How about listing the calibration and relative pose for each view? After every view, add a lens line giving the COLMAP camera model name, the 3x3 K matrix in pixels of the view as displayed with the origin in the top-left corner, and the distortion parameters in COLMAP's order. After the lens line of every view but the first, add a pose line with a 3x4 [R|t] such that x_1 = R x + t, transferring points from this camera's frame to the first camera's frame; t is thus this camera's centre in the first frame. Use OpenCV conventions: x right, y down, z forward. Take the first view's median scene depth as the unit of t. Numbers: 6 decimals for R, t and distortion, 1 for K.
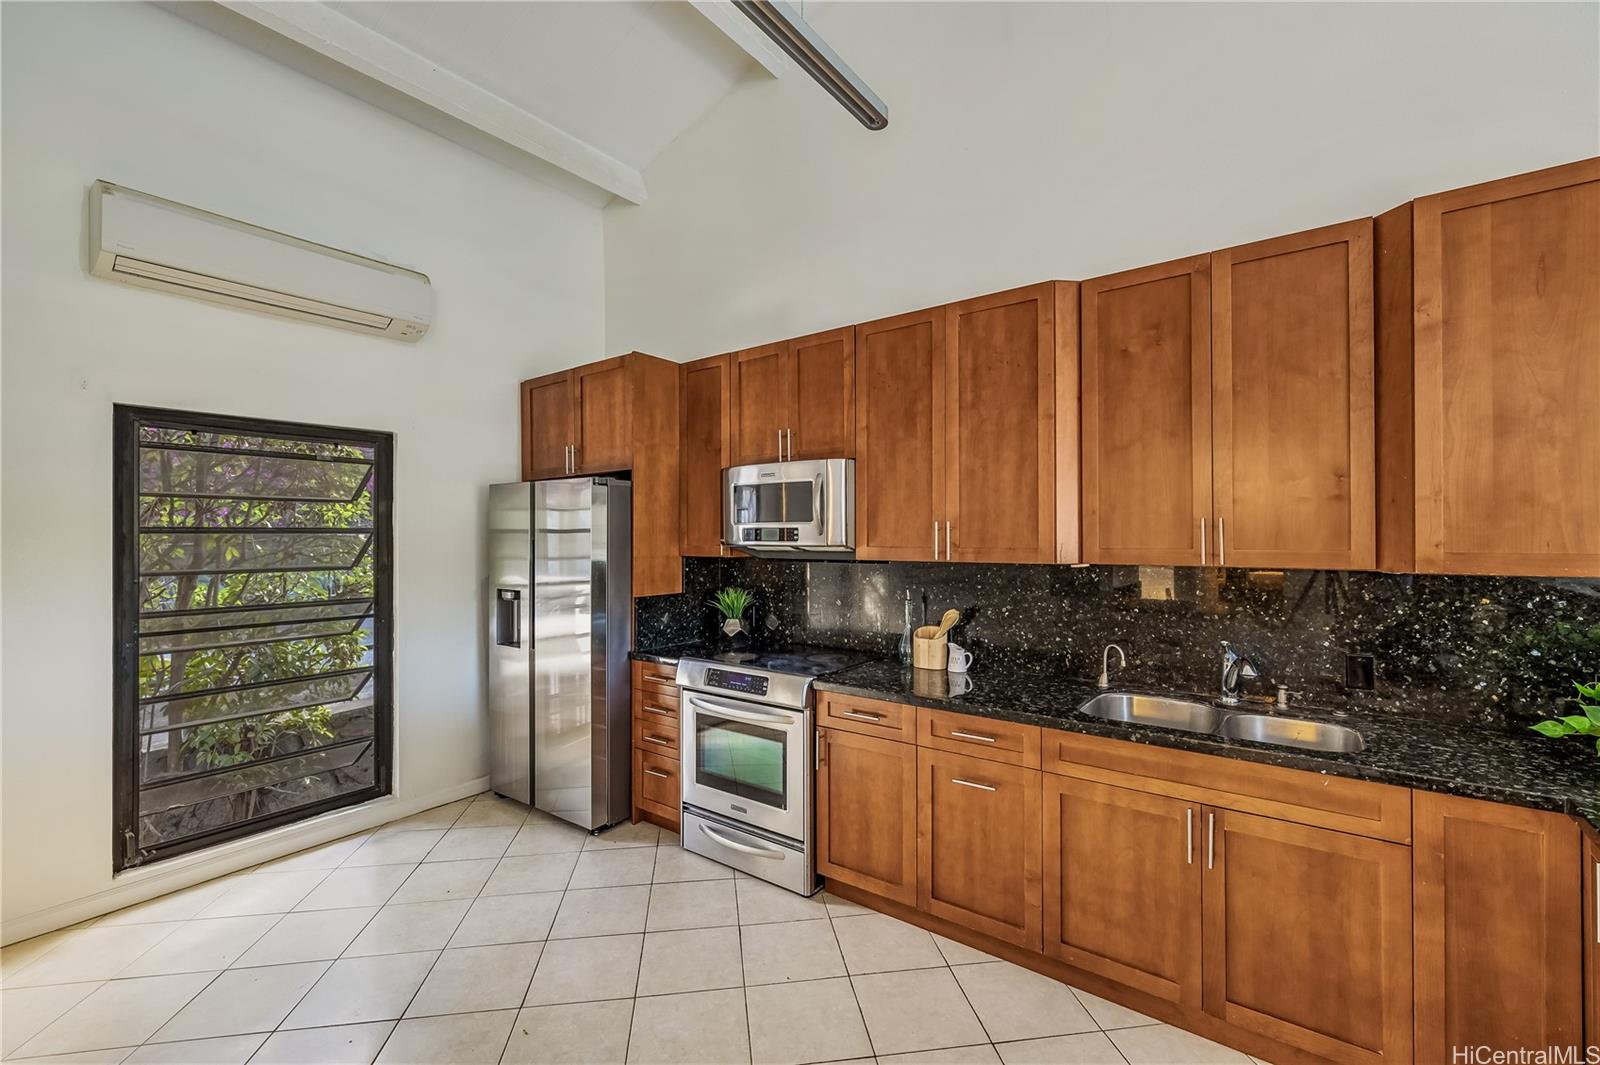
lens RADIAL K [[679.0, 0, 800.0], [0, 679.0, 532.5], [0, 0, 1]] dist [0.000621, 0.000065]
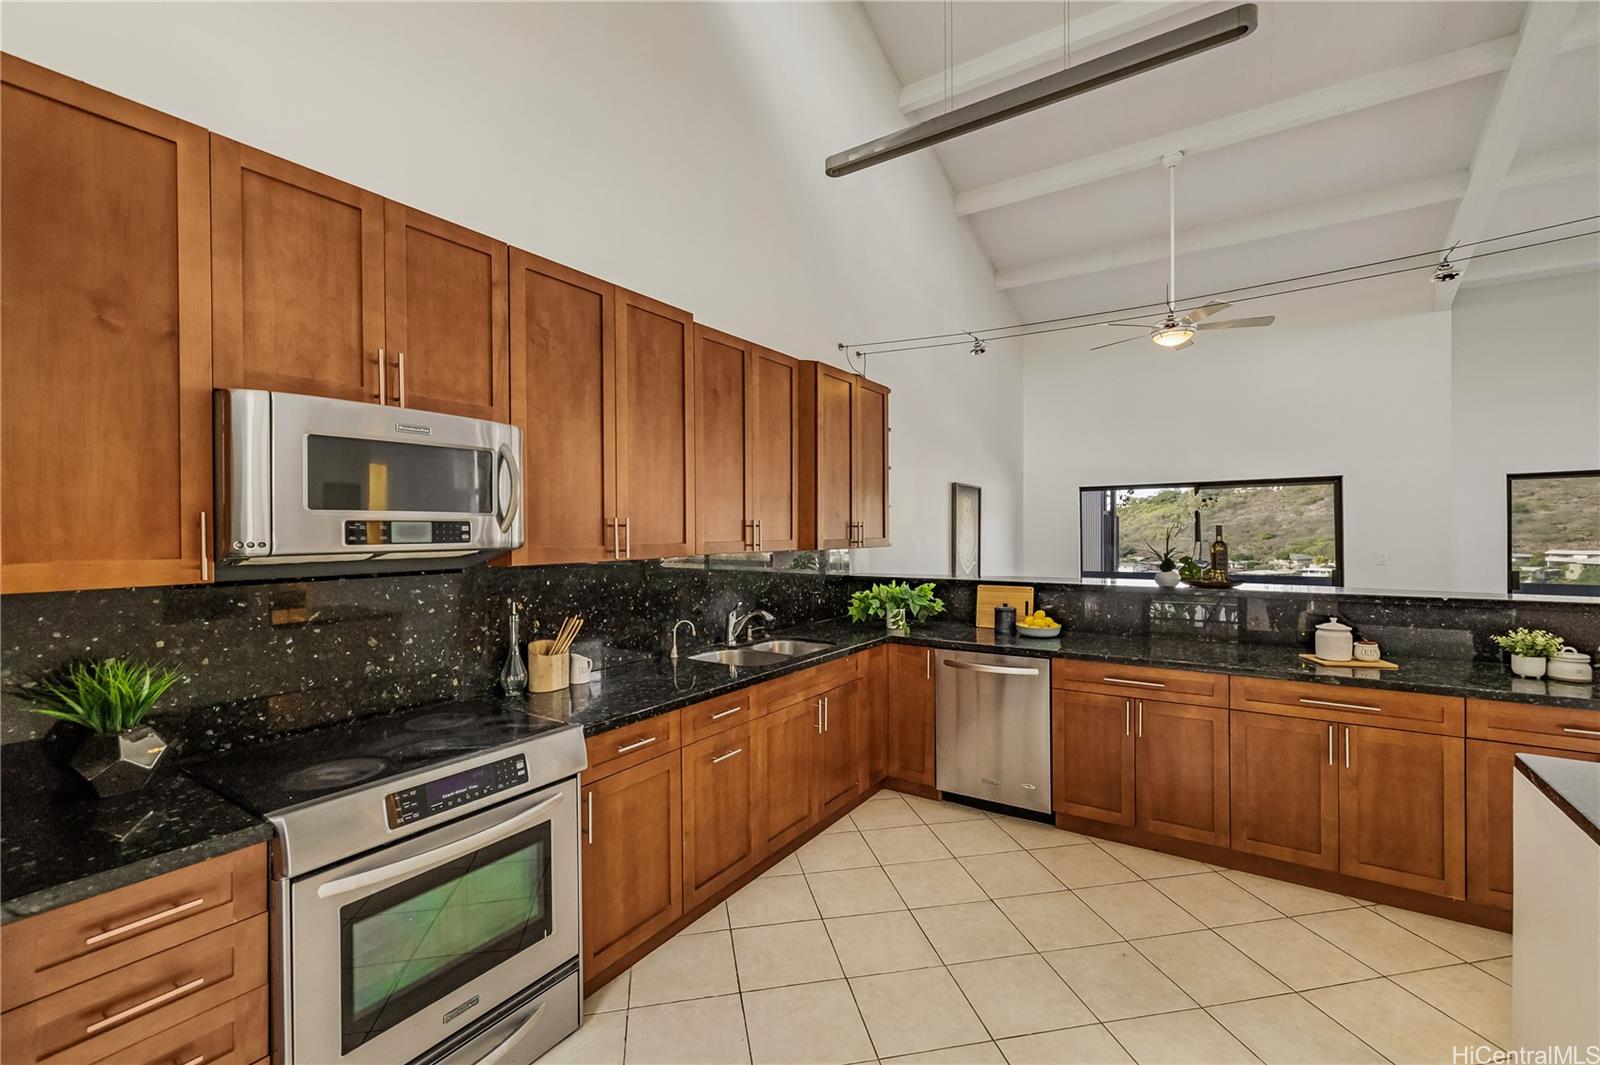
lens RADIAL K [[681.8, 0, 798.5], [0, 681.8, 527.3], [0, 0, 1]] dist [0.001276, 0.000165]
pose [[-0.054867, 0.005788, 0.998477, -0.767882], [0.000282, 0.999983, -0.005781, 0.003086], [-0.998494, -0.000035, -0.054867, 0.837424]]
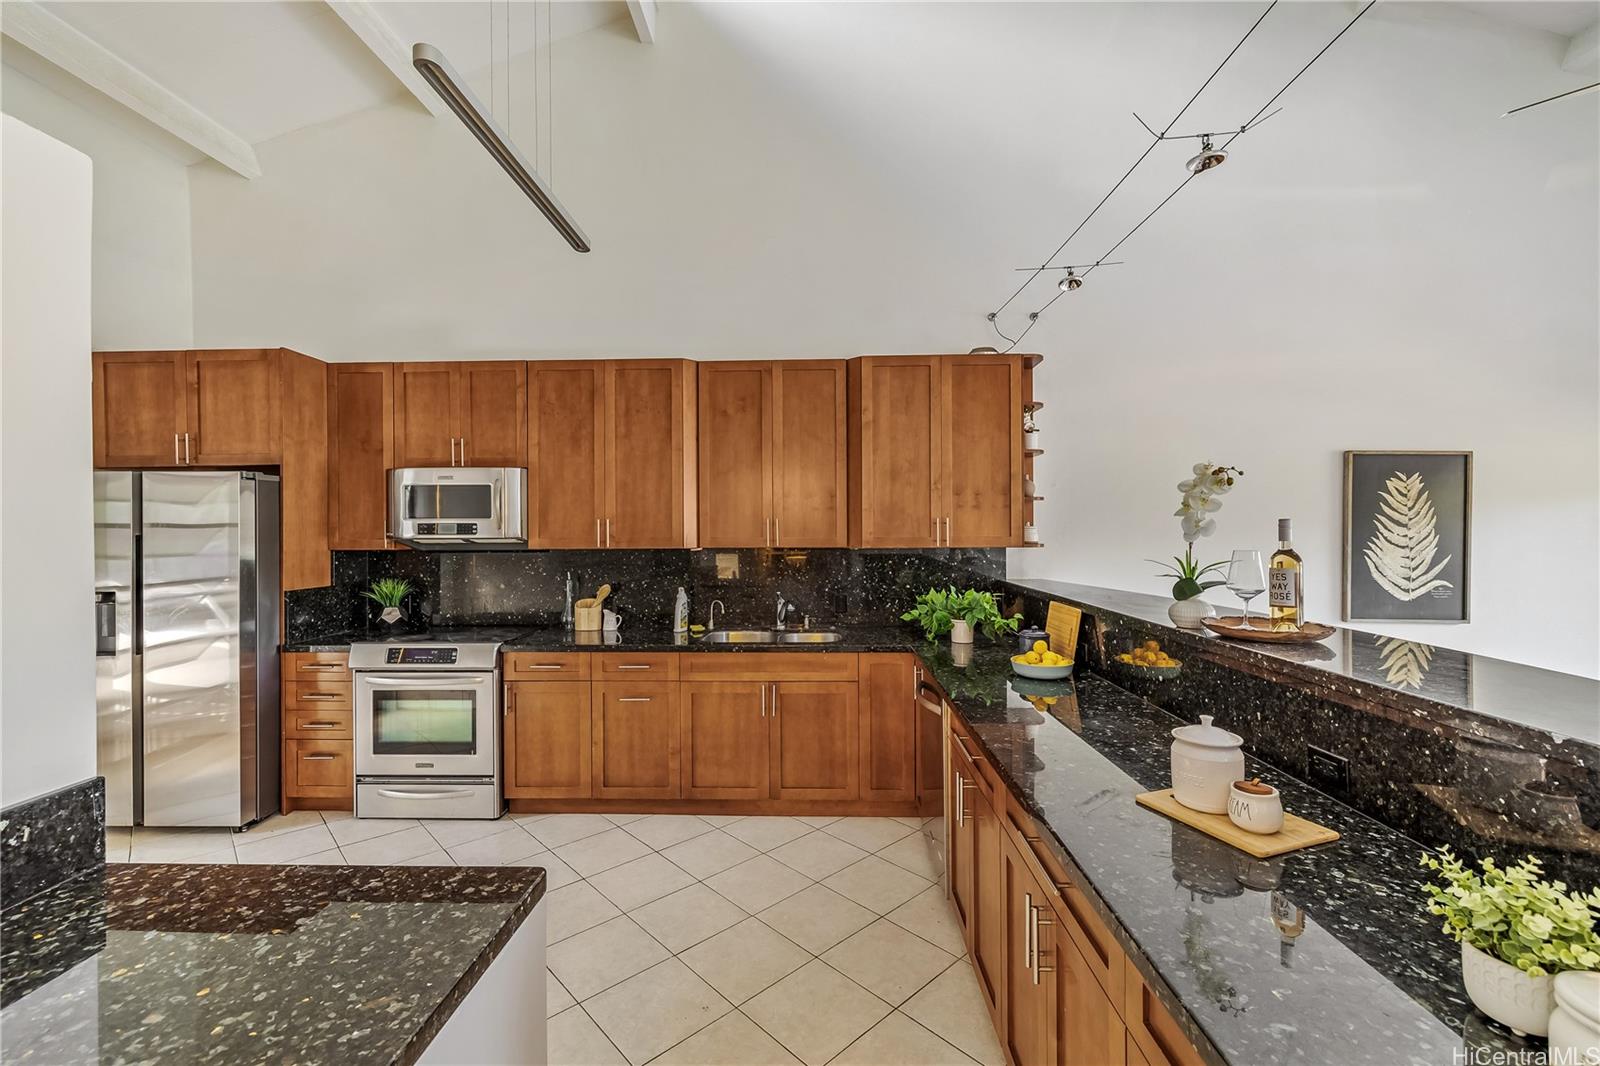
lens RADIAL K [[679.0, 0, 800.0], [0, 679.0, 533.0], [0, 0, 1]] dist [0.000621, 0.000065]
pose [[0.820388, -0.004290, 0.571791, -0.254032], [-0.000263, 0.999969, 0.007879, 0.000769], [-0.571807, -0.006614, 0.820362, -0.355286]]
